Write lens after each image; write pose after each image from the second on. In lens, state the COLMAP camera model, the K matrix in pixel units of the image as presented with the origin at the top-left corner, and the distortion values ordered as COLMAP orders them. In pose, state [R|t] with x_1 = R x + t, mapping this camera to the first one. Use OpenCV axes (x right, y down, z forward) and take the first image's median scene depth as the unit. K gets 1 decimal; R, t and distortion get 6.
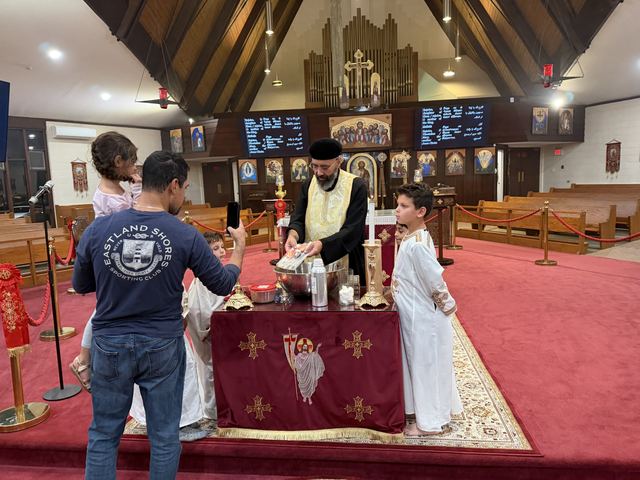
lens RADIAL K [[449.7, 0, 321.1], [0, 449.7, 241.1], [0, 0, 1]] dist [0.087214, -0.131781]
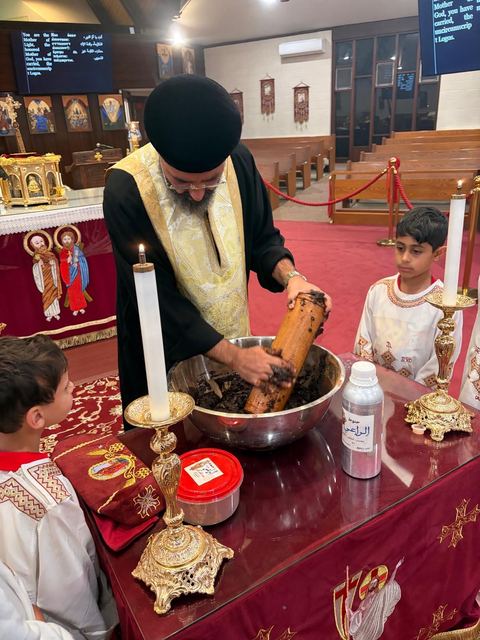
lens RADIAL K [[487.6, 0, 236.4], [0, 487.6, 324.3], [0, 0, 1]] dist [0.029975, -0.027119]
pose [[0.786840, -0.241923, 0.567765, -0.055415], [0.105996, 0.959271, 0.261848, -0.019658], [-0.607987, -0.145851, 0.780435, 0.131288]]
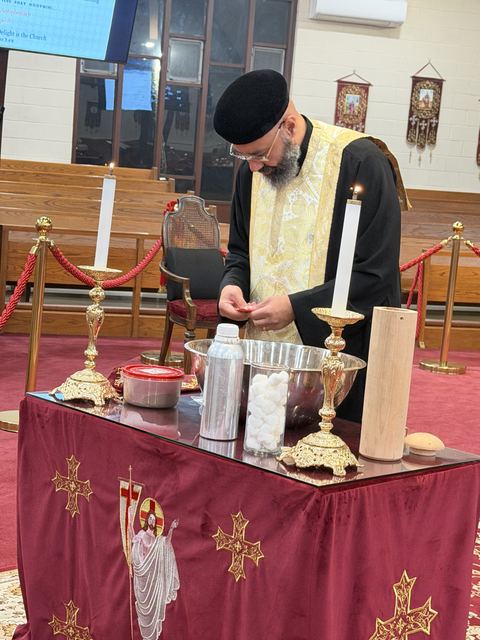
lens RADIAL K [[1299.1, 0, 238.9], [0, 1299.1, 321.5], [0, 0, 1]] dist [0.082339, 0.459216]
pose [[0.783654, 0.182827, -0.593684, 0.124029], [-0.187244, 0.980779, 0.054875, -0.005401], [0.592306, 0.068161, 0.802825, 0.008530]]
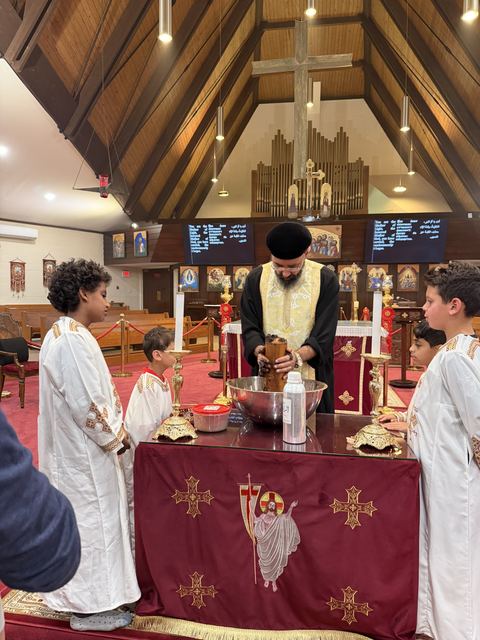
lens RADIAL K [[449.7, 0, 240.7], [0, 449.7, 320.0], [0, 0, 1]] dist [0.087214, -0.131781]
pose [[0.998220, 0.045368, -0.038707, -0.011564], [-0.048238, 0.995882, -0.076757, 0.002907], [0.035066, 0.078488, 0.996298, 0.053370]]
